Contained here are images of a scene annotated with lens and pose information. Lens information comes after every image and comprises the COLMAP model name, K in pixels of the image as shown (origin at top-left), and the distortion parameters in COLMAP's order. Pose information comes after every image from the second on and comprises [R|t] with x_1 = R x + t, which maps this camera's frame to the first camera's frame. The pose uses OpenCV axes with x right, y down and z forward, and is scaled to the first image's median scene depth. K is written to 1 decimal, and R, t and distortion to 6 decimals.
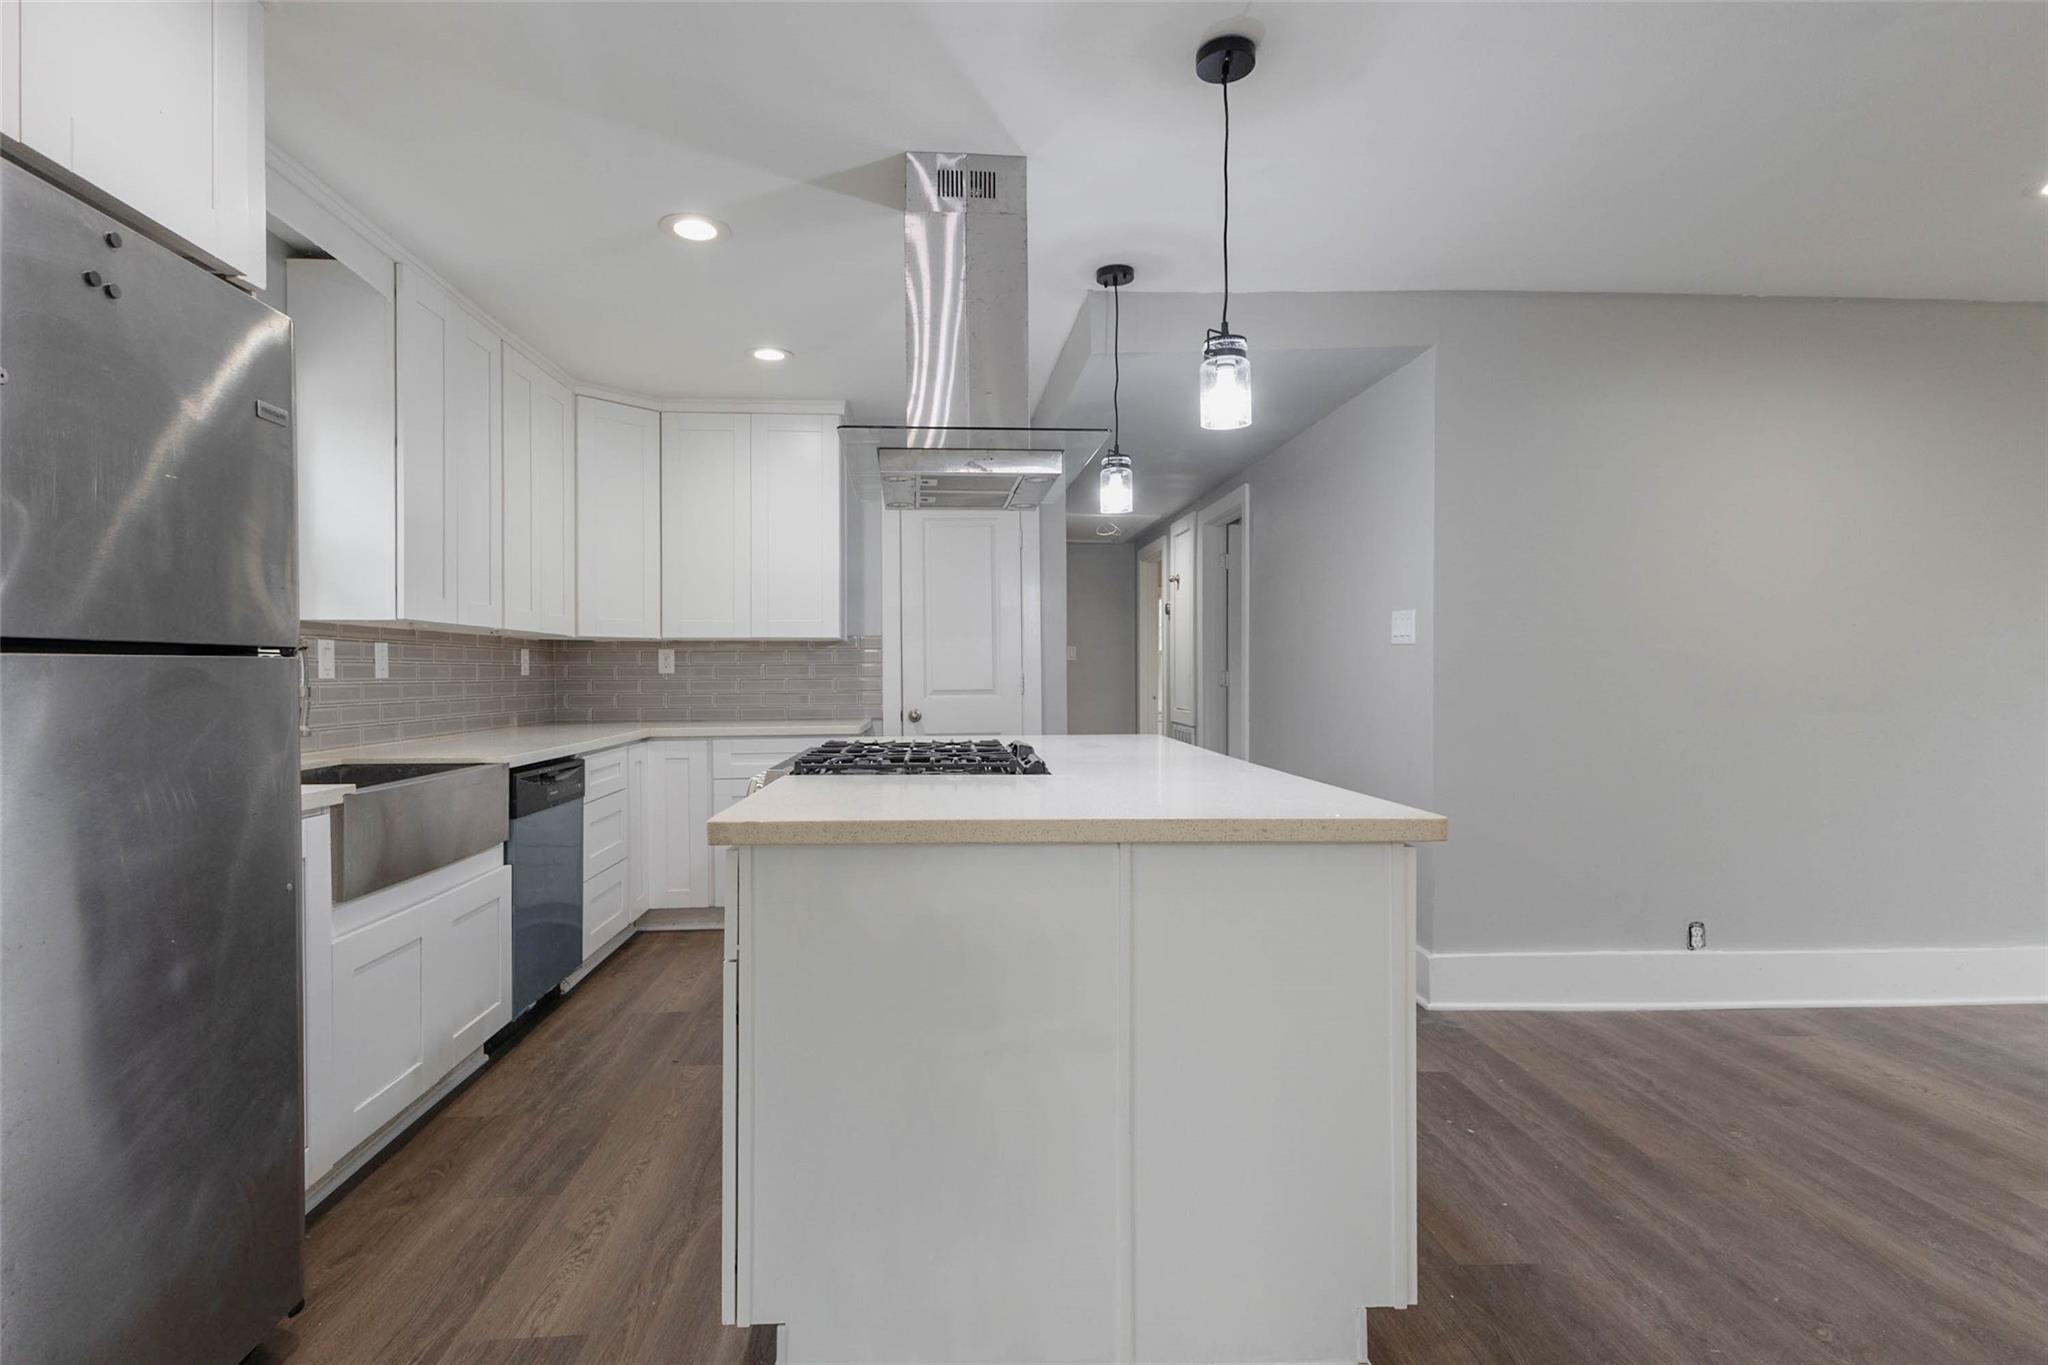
lens RADIAL K [[1025.6, 0, 994.3], [0, 1025.6, 677.9], [0, 0, 1]] dist [0.007806, -0.001995]
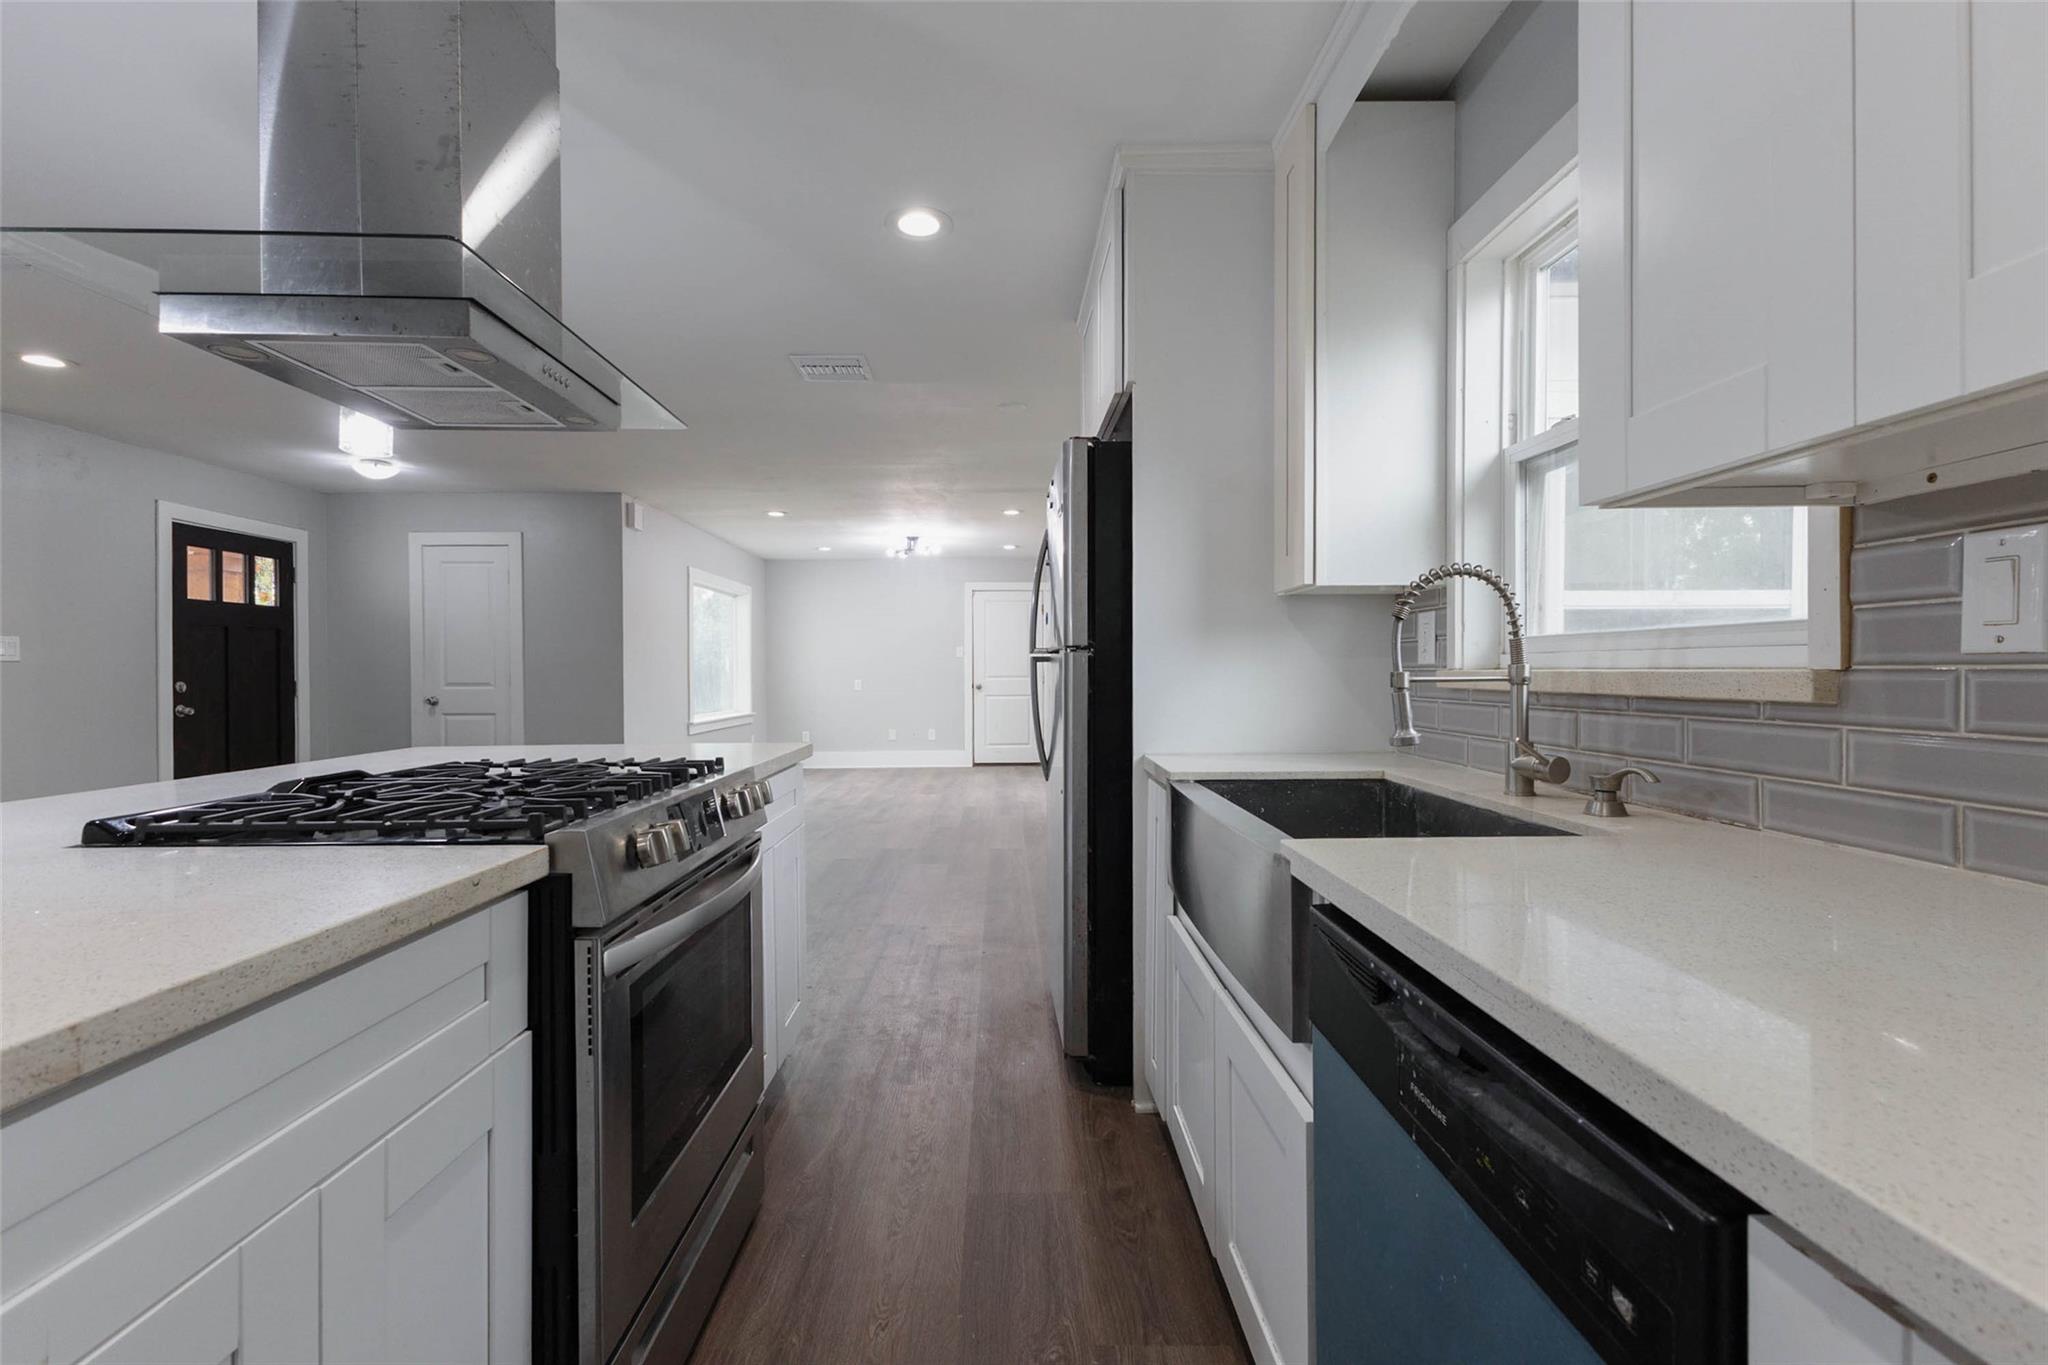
lens RADIAL K [[887.3, 0, 1020.1], [0, 887.3, 684.5], [0, 0, 1]] dist [0.001492, -0.000154]
pose [[-0.999541, 0.009956, 0.028598, -0.363320], [0.010578, 0.999709, 0.021700, 0.001346], [-0.028374, 0.021993, -0.999355, 1.323160]]
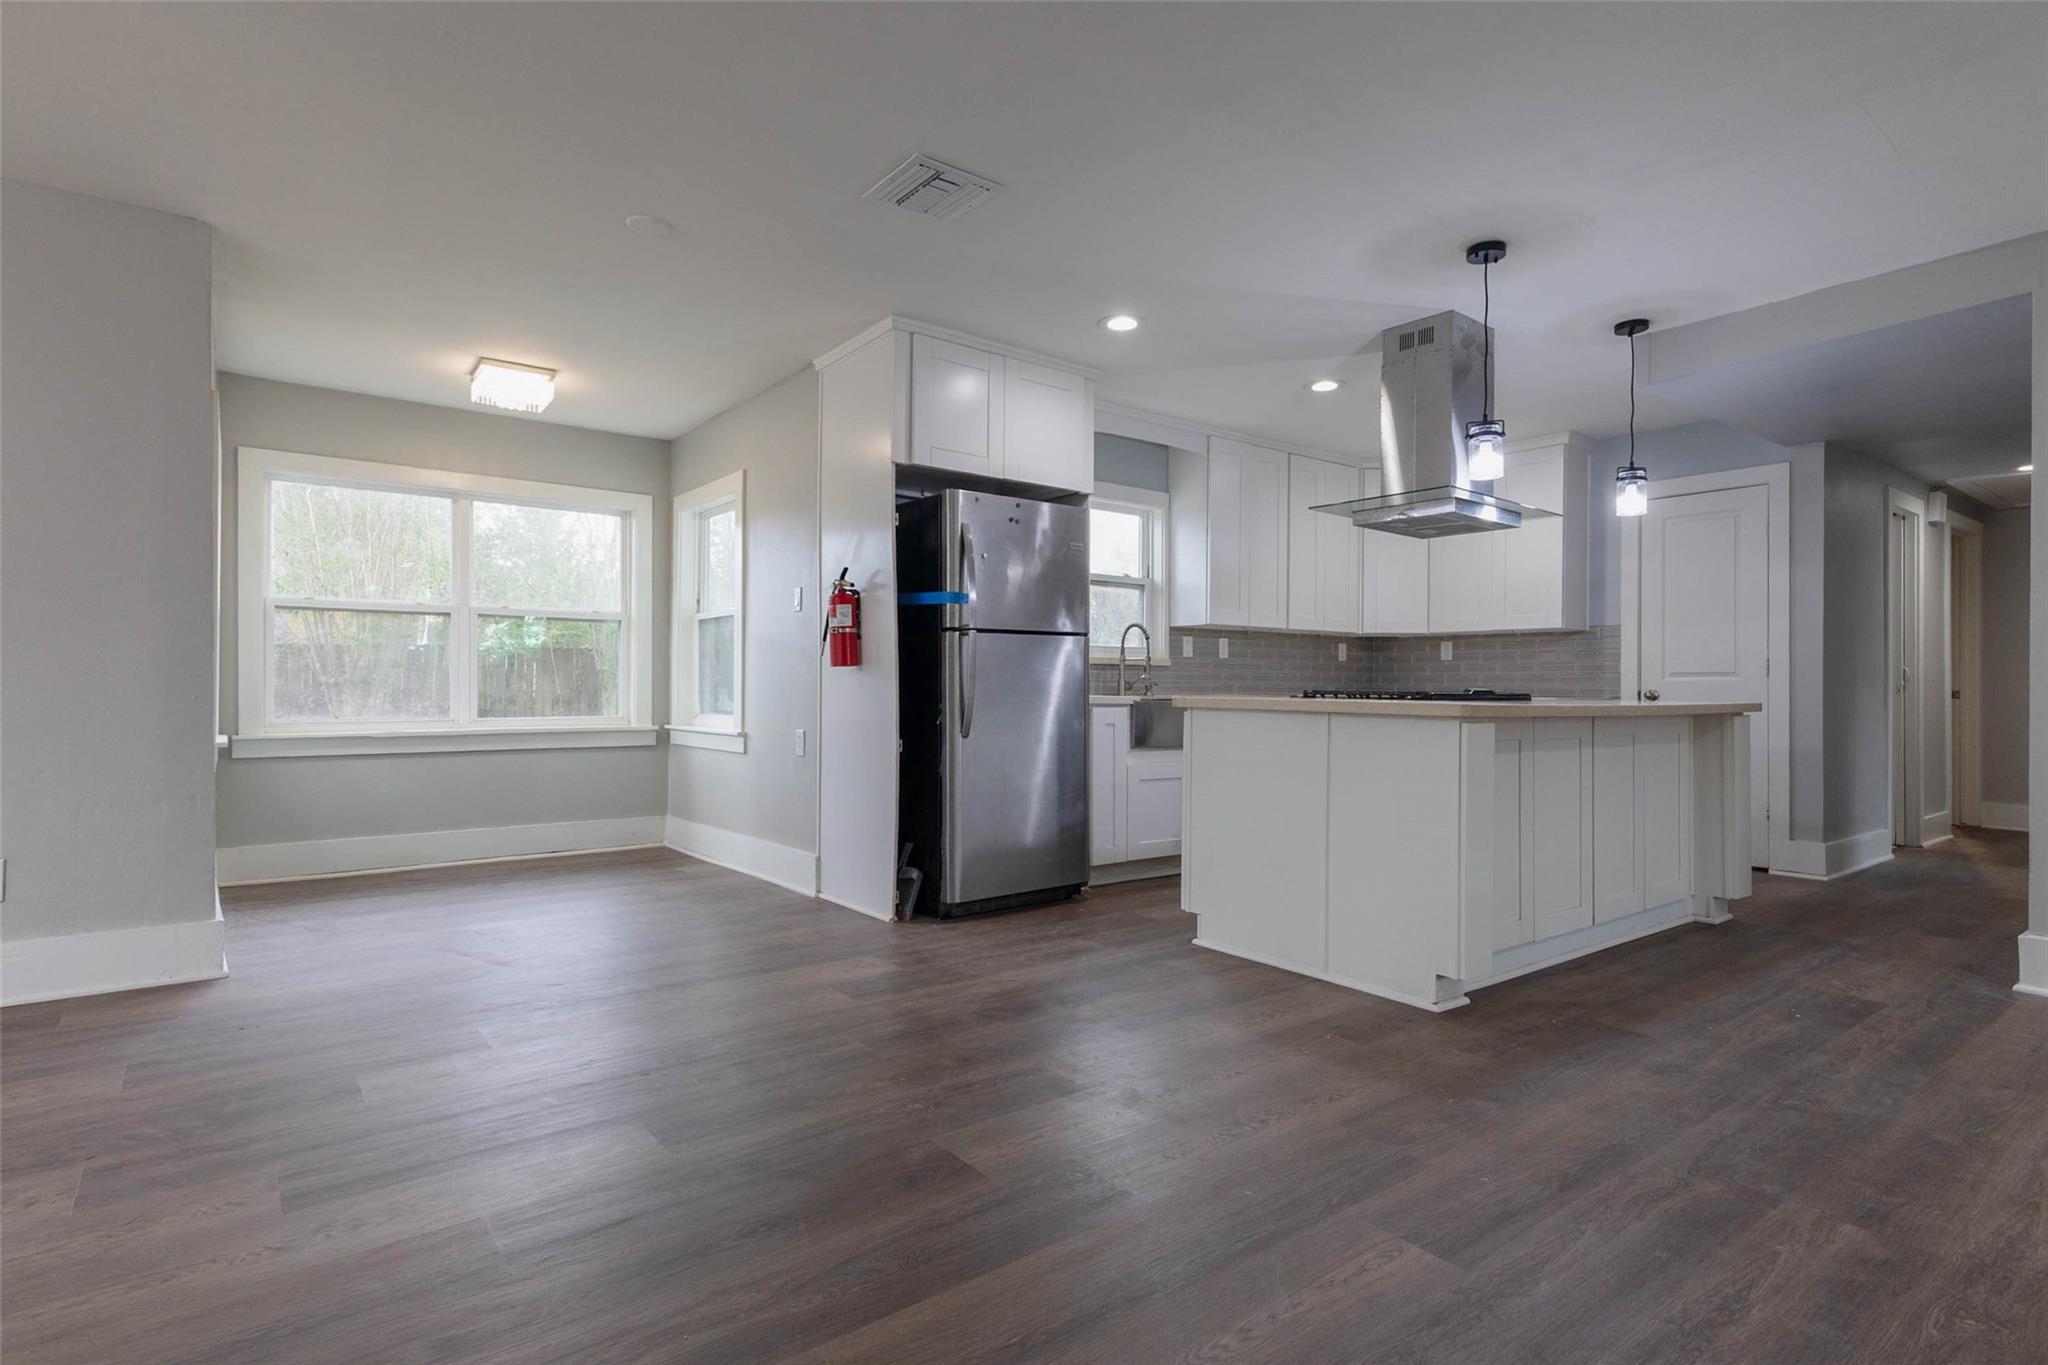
lens RADIAL K [[1032.2, 0, 1022.9], [0, 1032.2, 677.1], [0, 0, 1]] dist [-0.001274, -0.000994]
pose [[0.570370, 0.000802, -0.821387, 0.758696], [-0.013369, 0.999876, -0.008307, 0.059417], [0.821279, 0.015719, 0.570310, -0.340229]]
